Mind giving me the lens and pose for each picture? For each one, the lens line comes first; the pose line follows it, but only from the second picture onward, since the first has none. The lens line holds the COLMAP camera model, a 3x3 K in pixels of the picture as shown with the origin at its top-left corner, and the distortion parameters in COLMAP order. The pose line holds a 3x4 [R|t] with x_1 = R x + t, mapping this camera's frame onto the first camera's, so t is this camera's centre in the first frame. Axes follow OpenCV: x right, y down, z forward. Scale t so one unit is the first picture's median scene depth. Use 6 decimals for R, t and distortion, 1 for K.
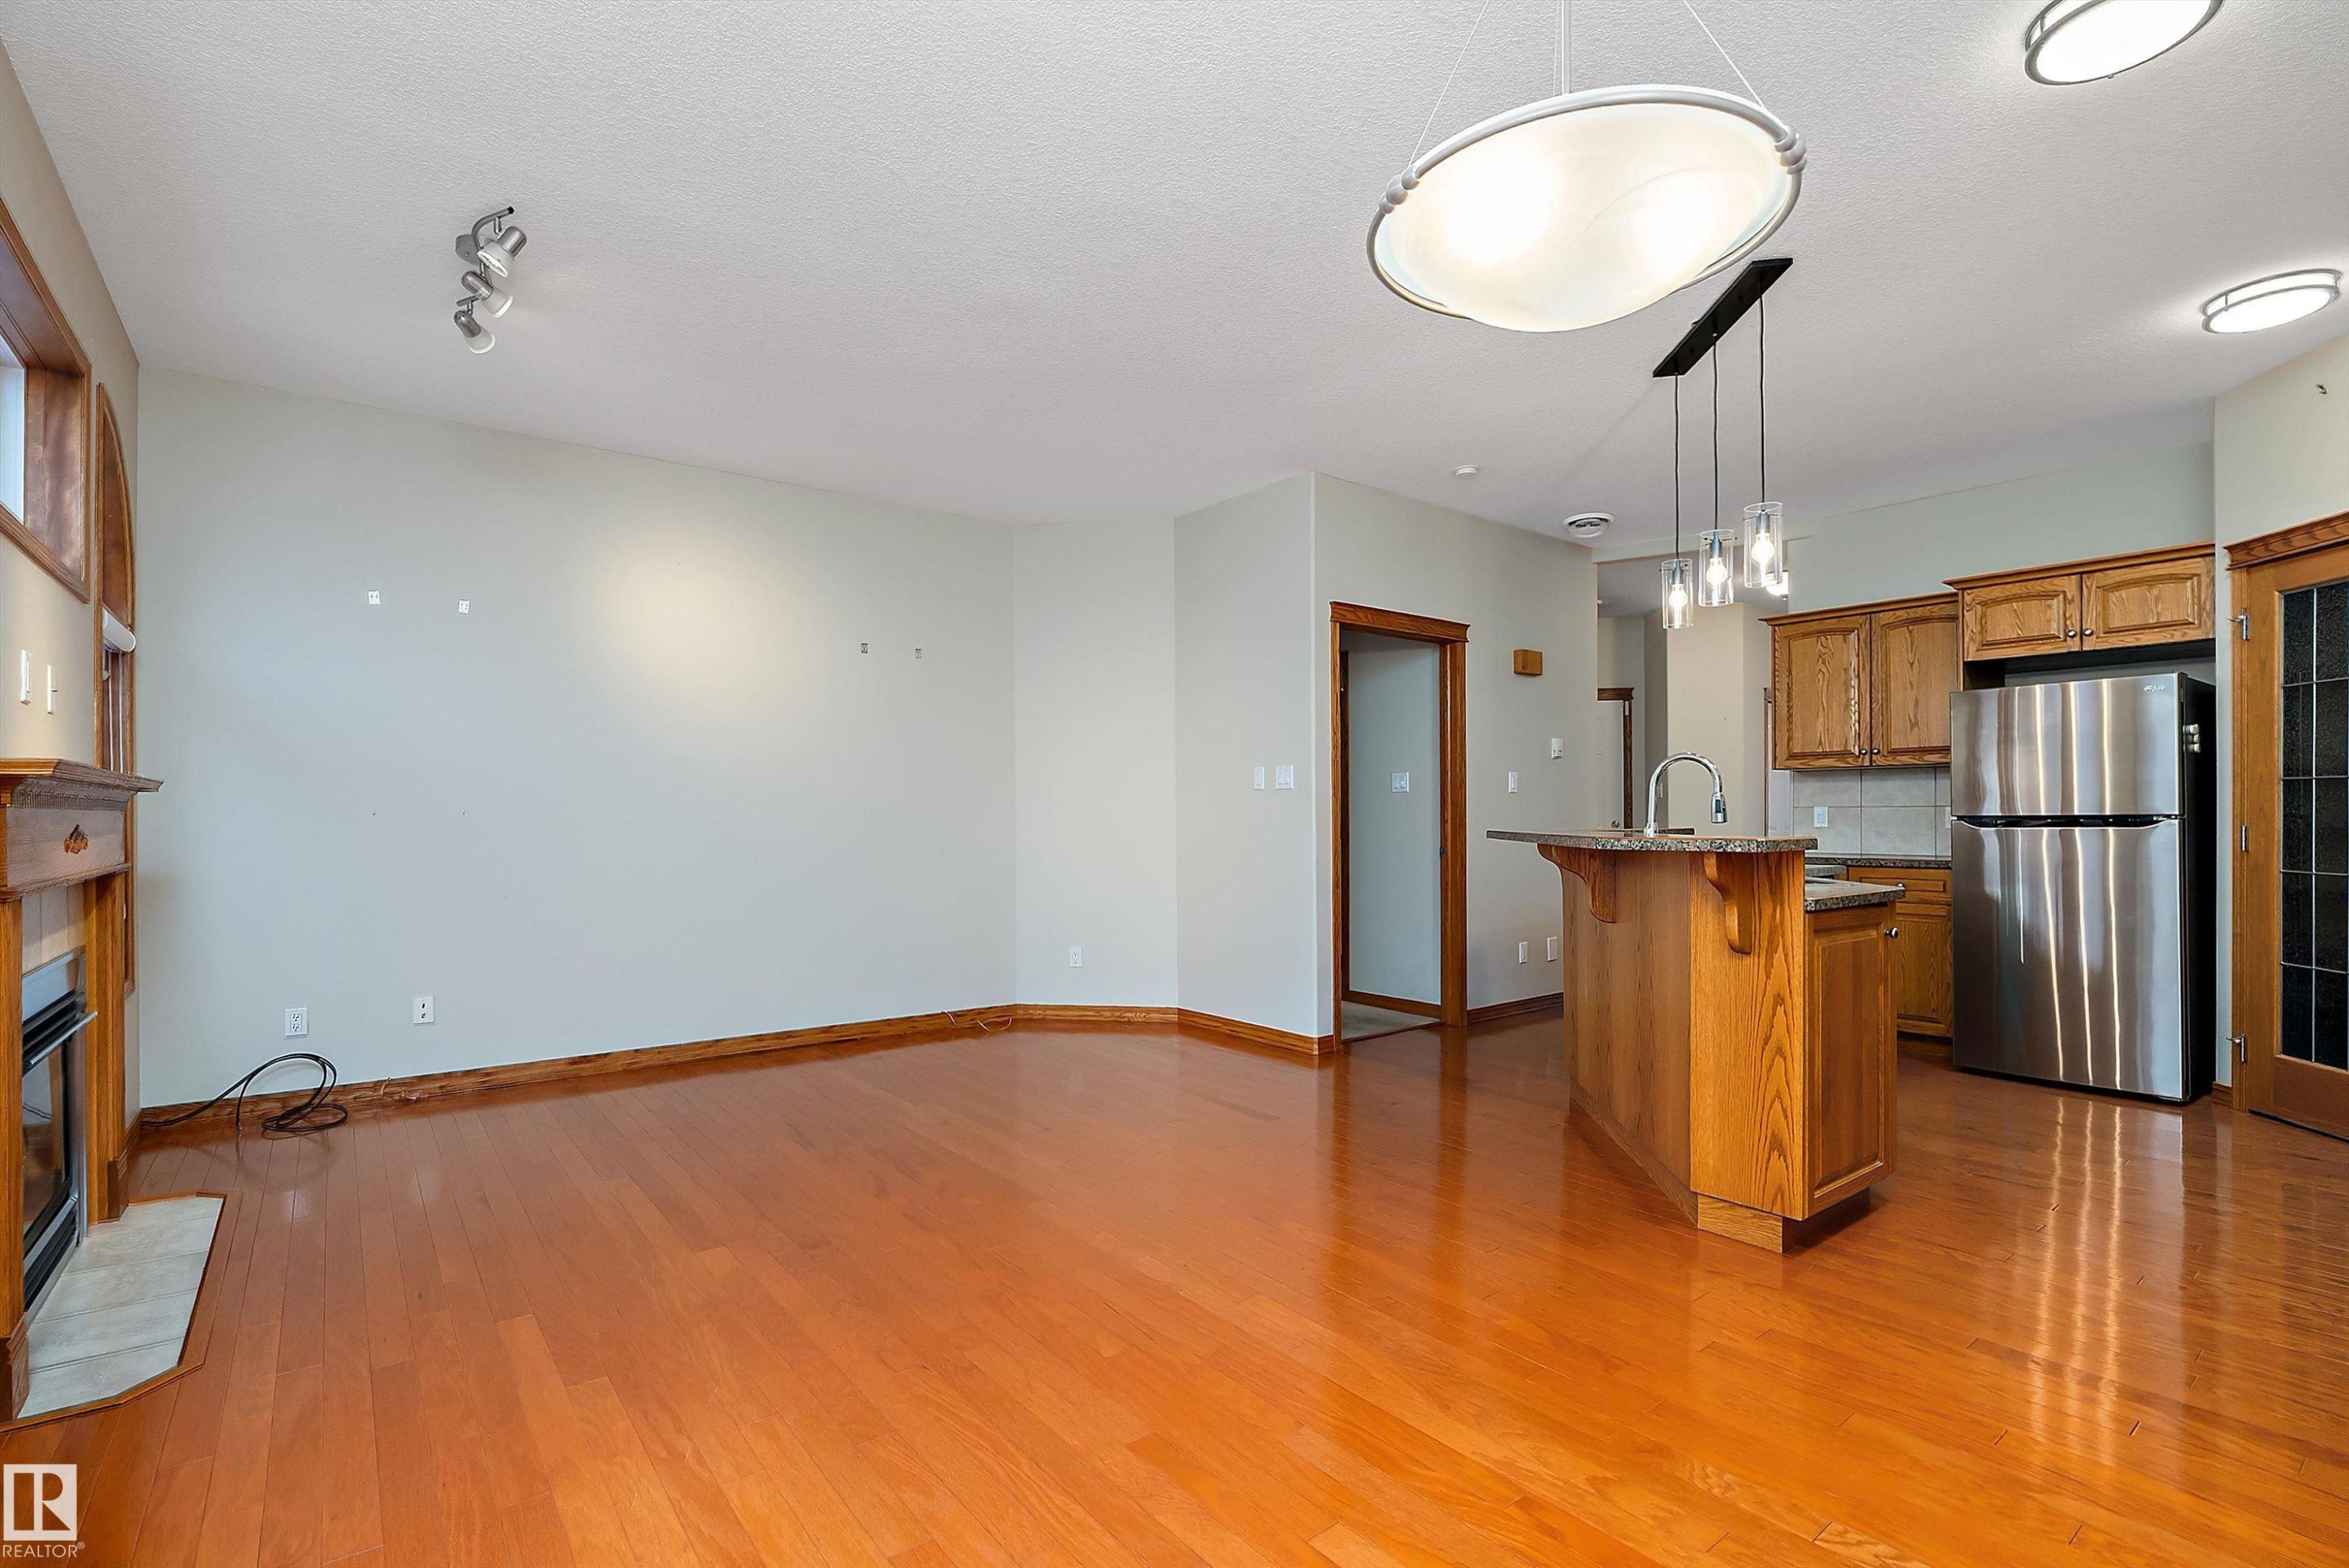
lens RADIAL K [[1089.5, 0, 1148.9], [0, 1089.5, 811.7], [0, 0, 1]] dist [-0.004634, -0.000349]
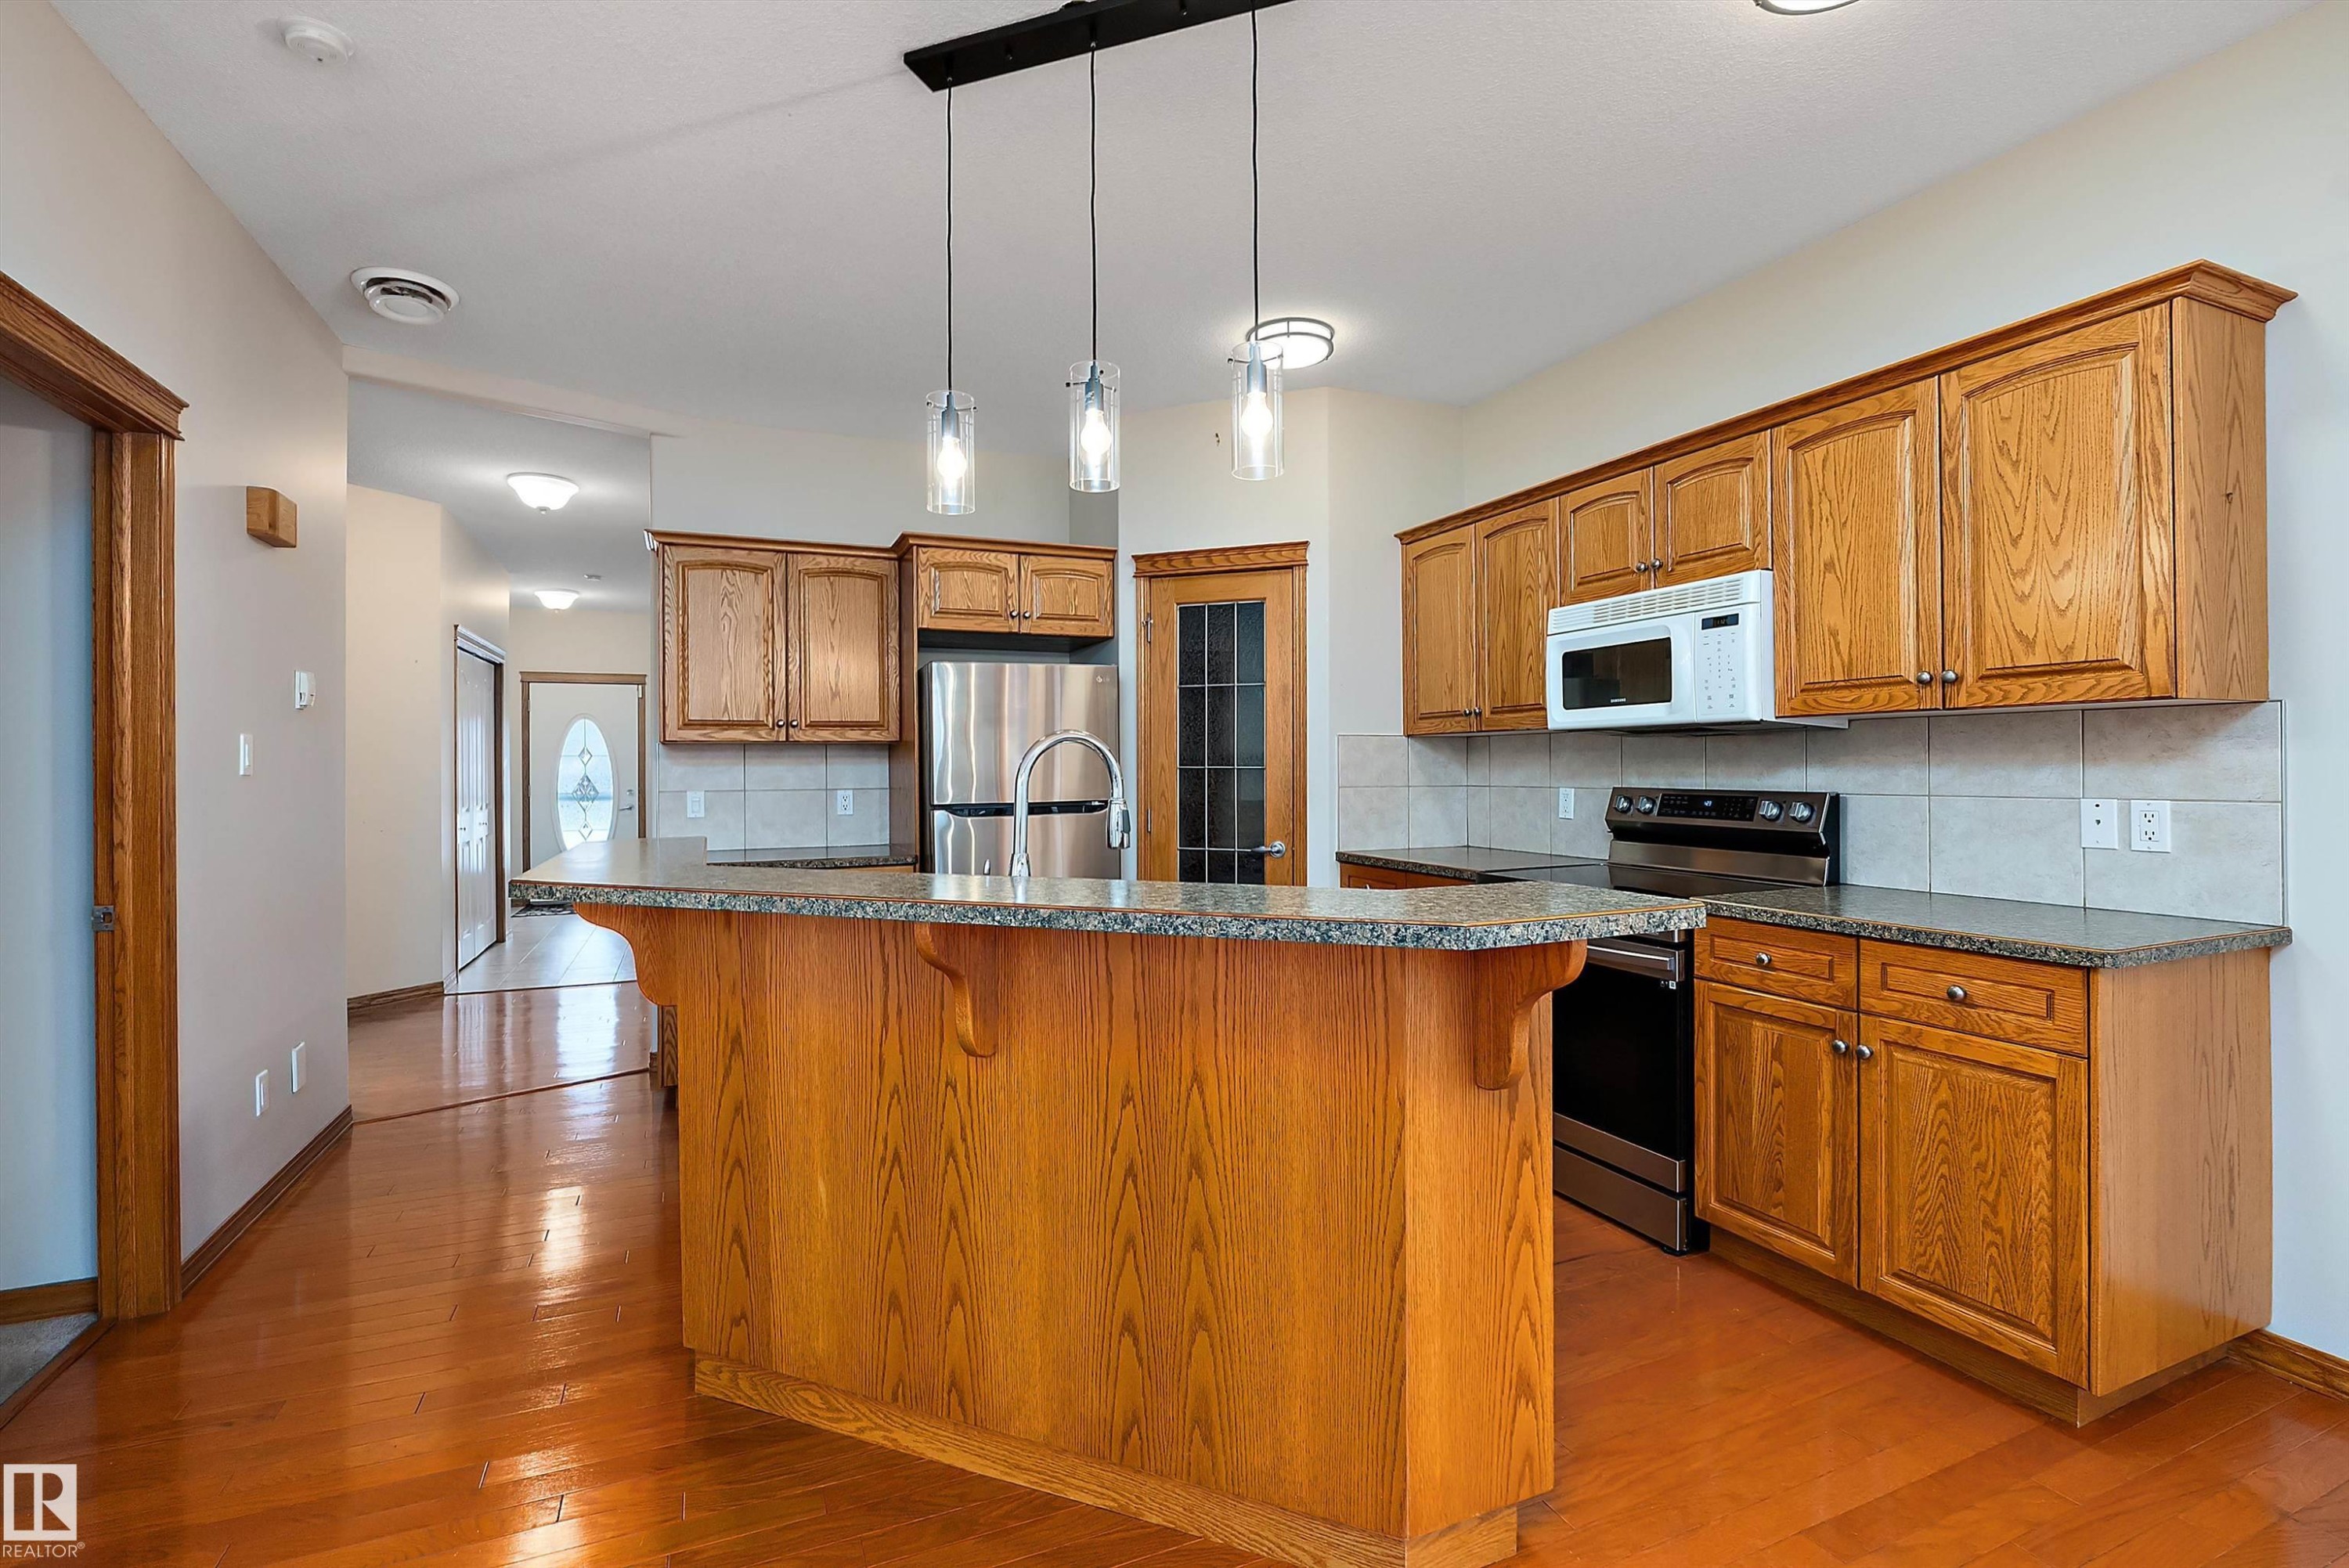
lens RADIAL K [[1056.1, 0, 1161.5], [0, 1056.1, 765.6], [0, 0, 1]] dist [-0.006972, 0.000436]
pose [[0.244545, 0.001289, 0.969637, -0.030001], [0.000332, 0.999999, -0.001413, -0.026144], [-0.969638, 0.000668, 0.244545, 0.618089]]
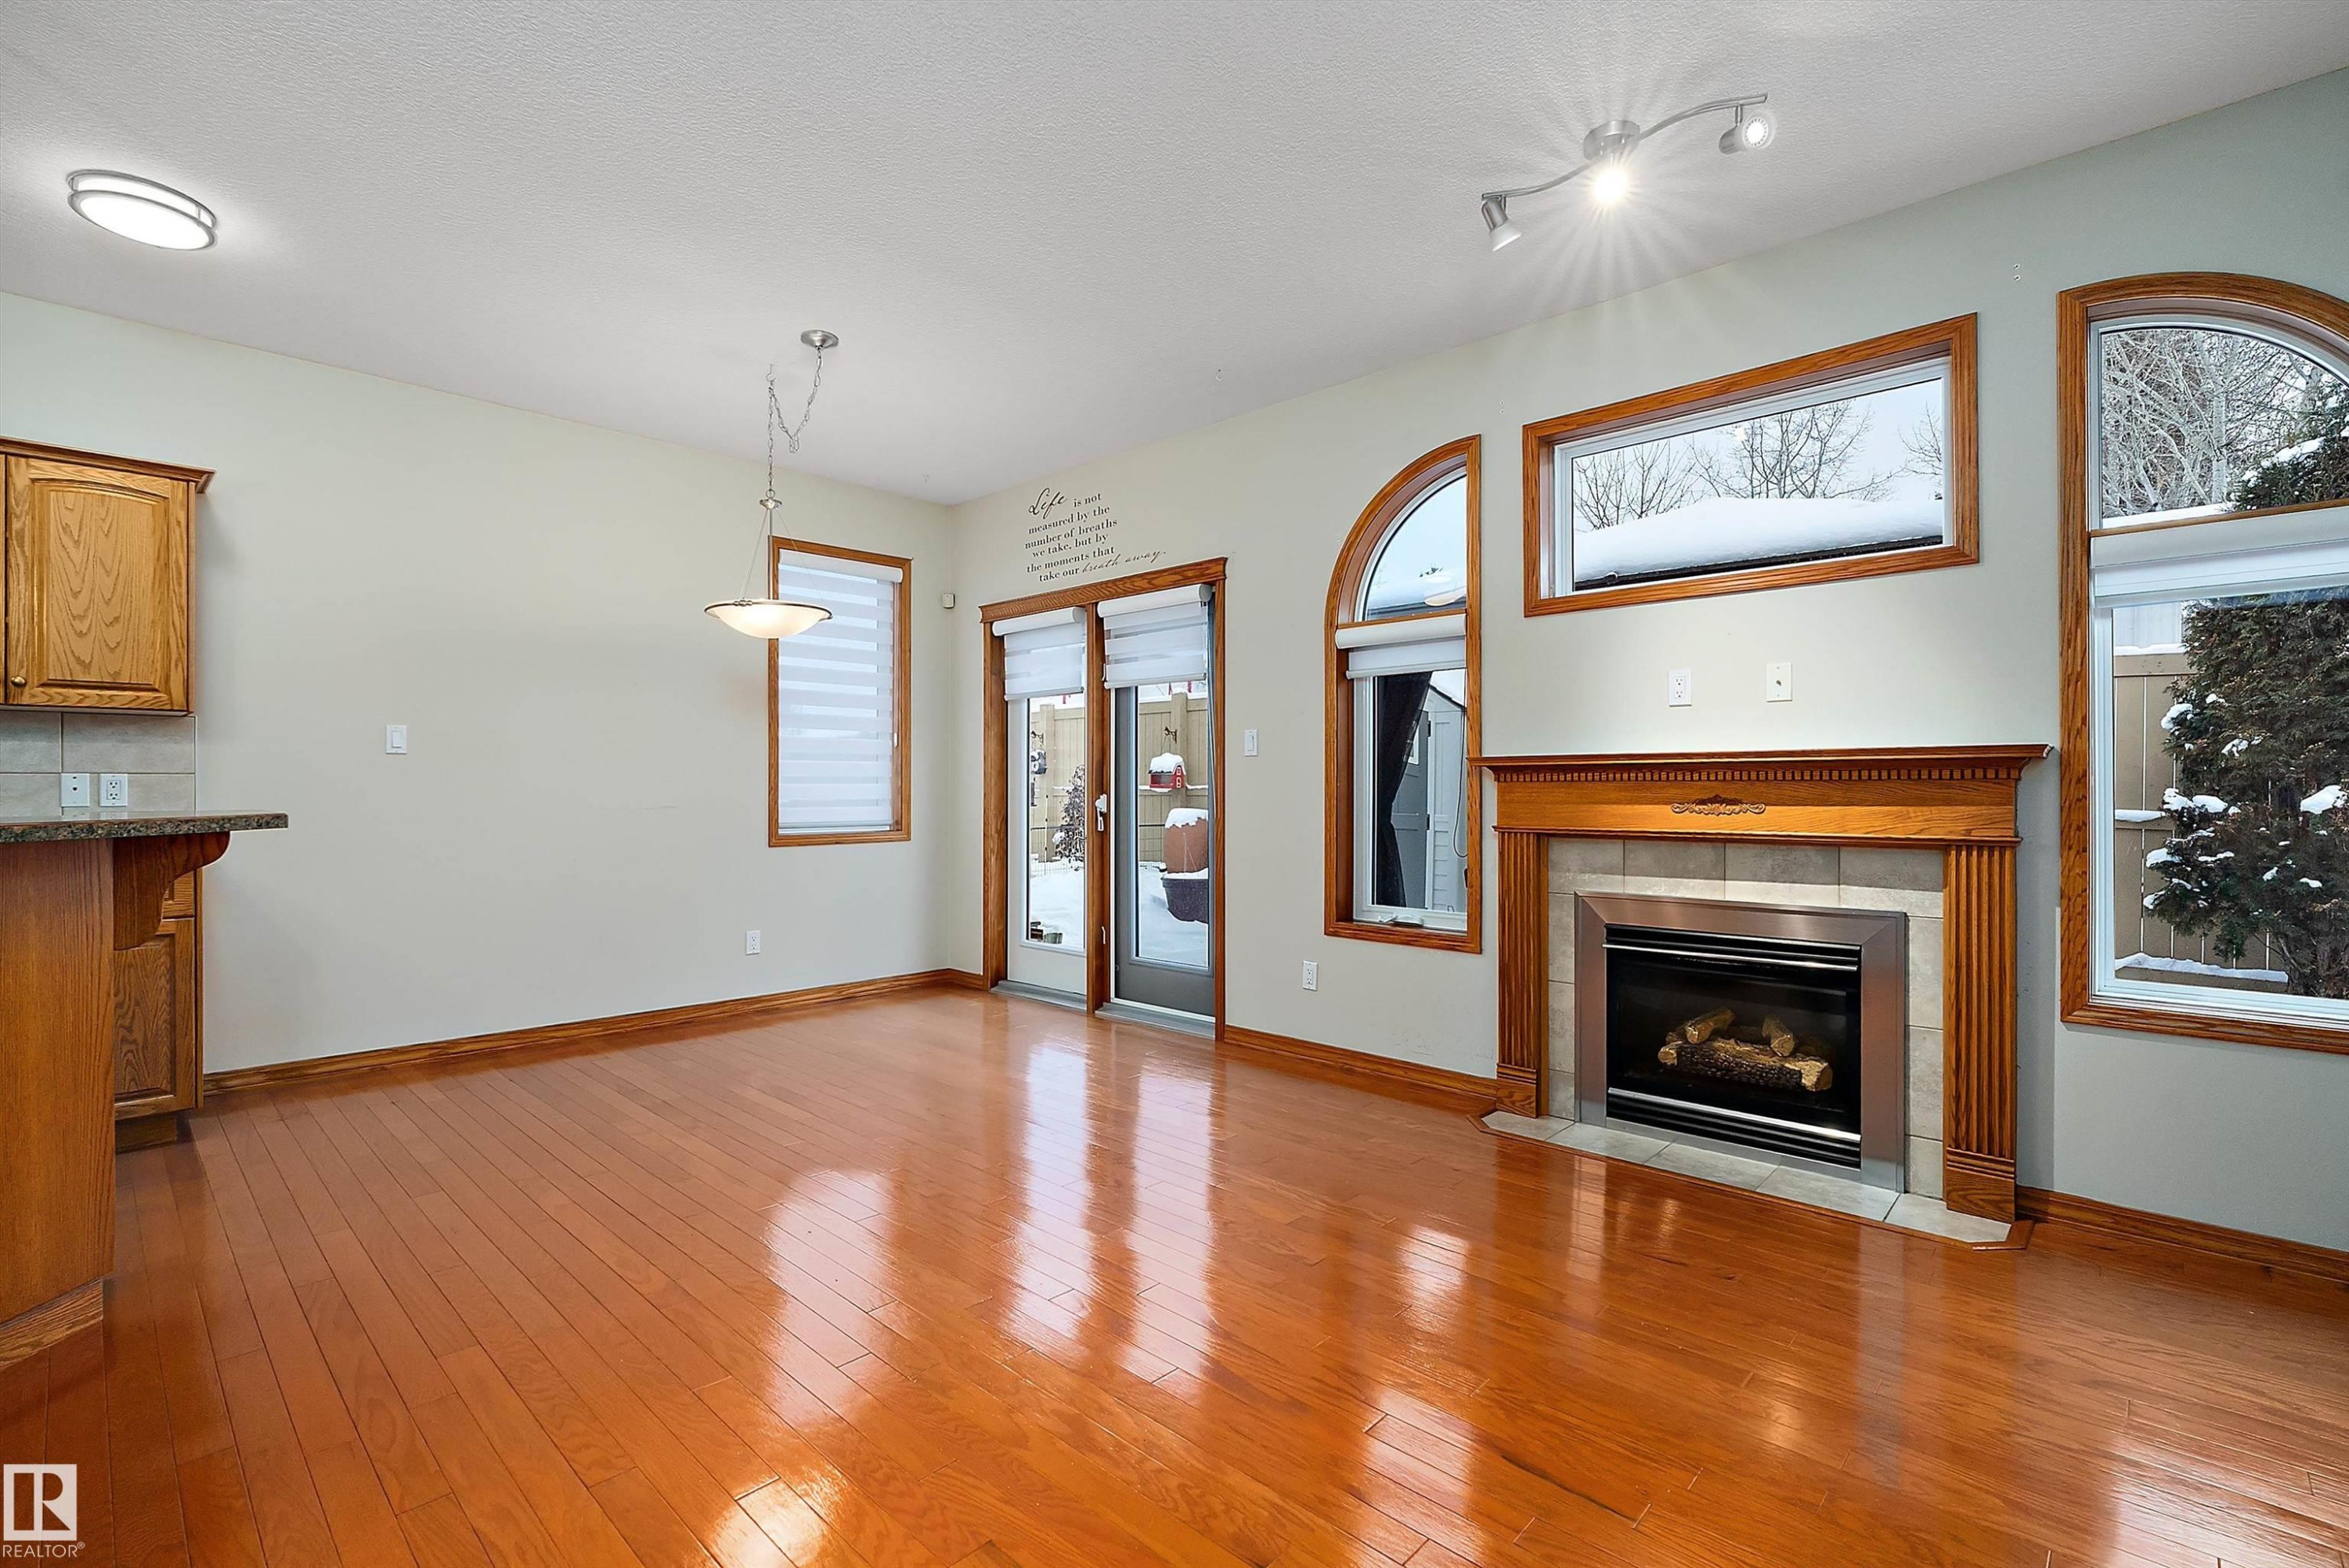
lens RADIAL K [[1050.5, 0, 1155.0], [0, 1050.5, 786.4], [0, 0, 1]] dist [-0.012774, -0.000310]
pose [[-0.988107, 0.000752, -0.153766, -0.077469], [0.001593, 0.999984, -0.005346, 0.004156], [0.153760, -0.005528, -0.988093, 1.157028]]
